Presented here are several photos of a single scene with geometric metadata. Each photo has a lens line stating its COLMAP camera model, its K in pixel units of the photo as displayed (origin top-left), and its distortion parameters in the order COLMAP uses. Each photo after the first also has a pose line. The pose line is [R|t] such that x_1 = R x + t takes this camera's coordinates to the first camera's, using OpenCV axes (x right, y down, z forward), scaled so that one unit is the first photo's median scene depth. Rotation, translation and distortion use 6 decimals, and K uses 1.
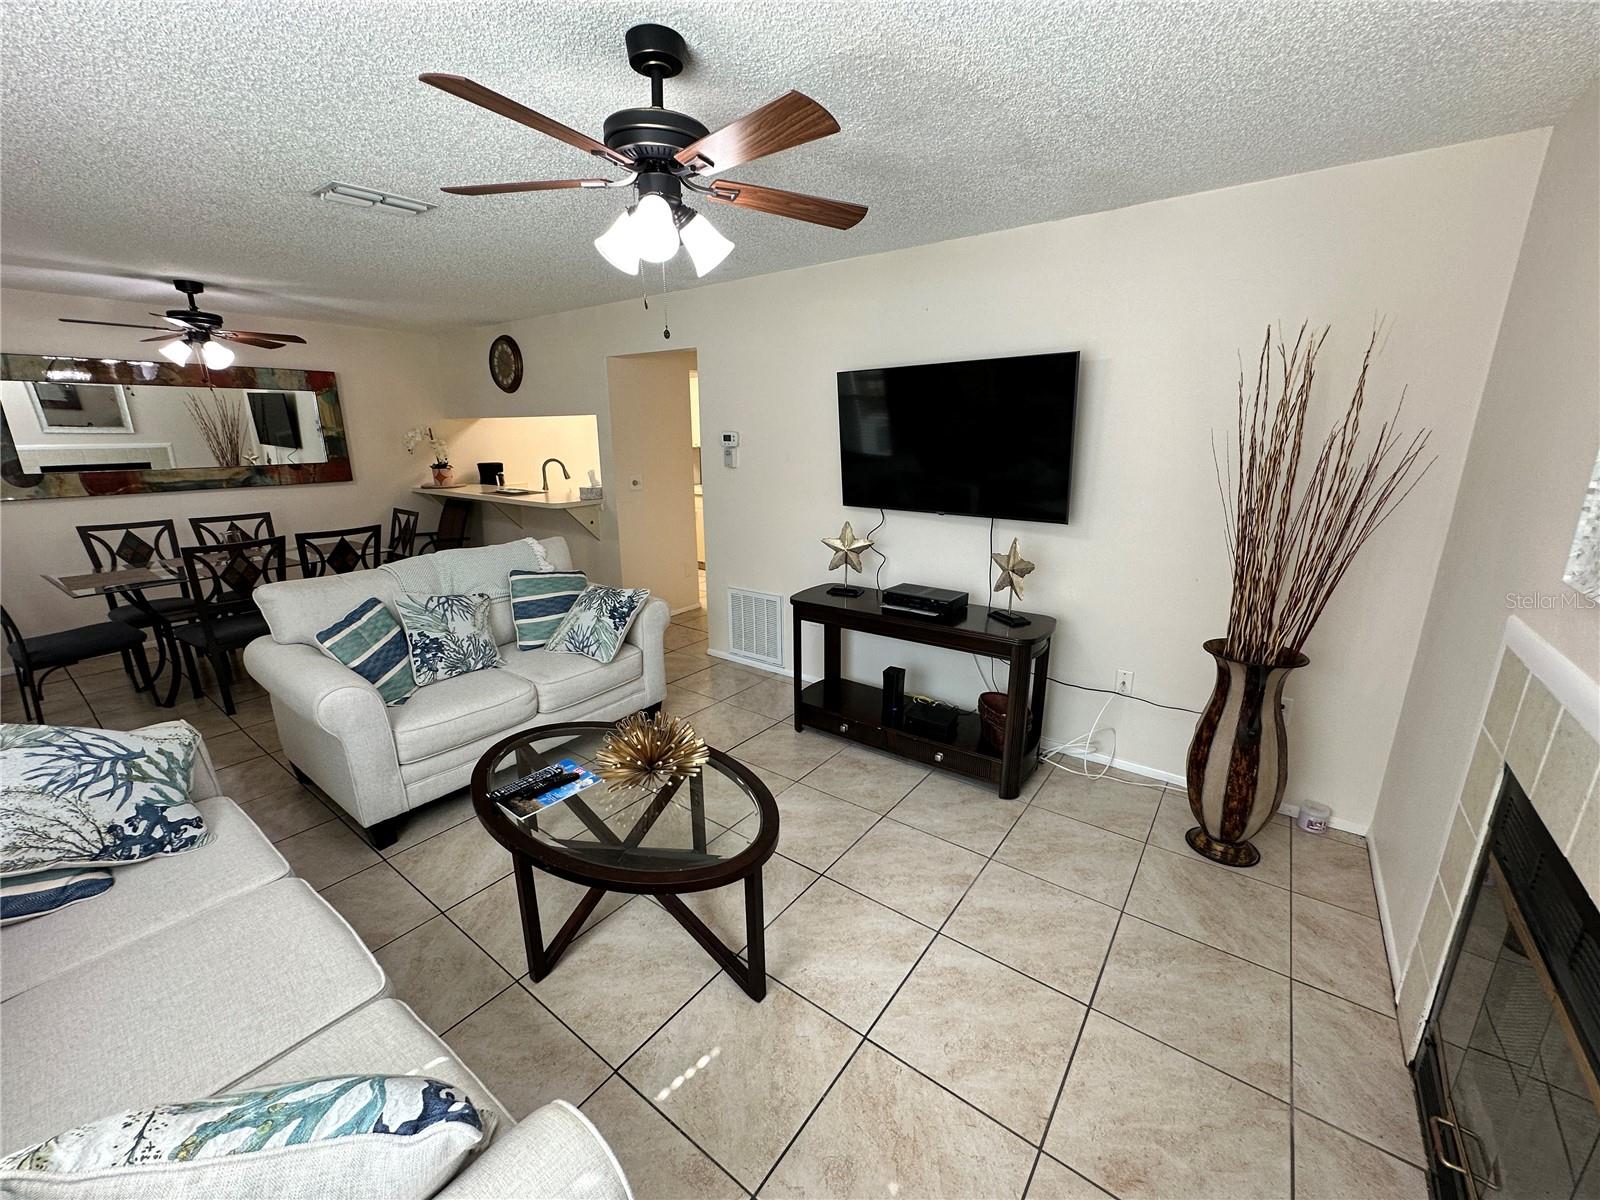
lens RADIAL K [[638.1, 0, 801.7], [0, 638.1, 606.8], [0, 0, 1]] dist [0.000718, -0.000018]
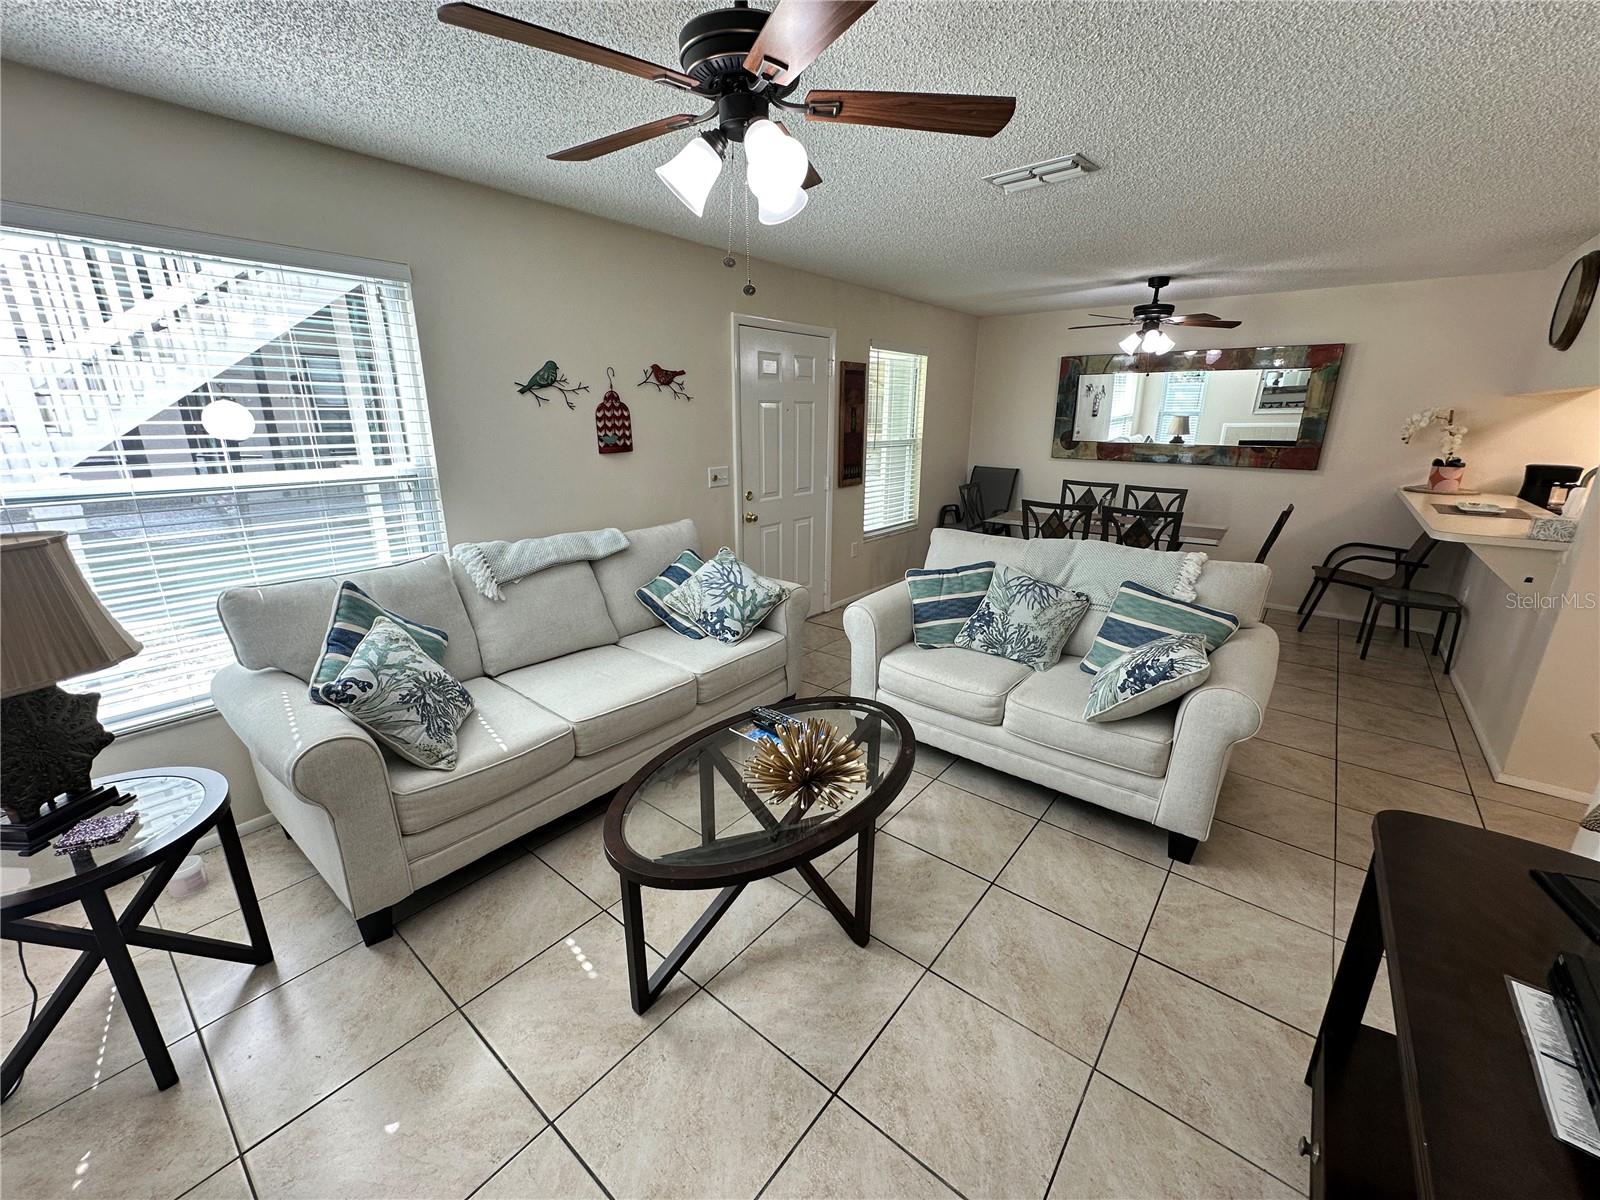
lens RADIAL K [[644.6, 0, 801.7], [0, 644.6, 604.3], [0, 0, 1]] dist [-0.000923, -0.000094]
pose [[-0.041847, 0.292047, -0.955488, 0.406451], [-0.275623, 0.915842, 0.292001, -0.173094], [0.960354, 0.275574, 0.042169, 0.632103]]
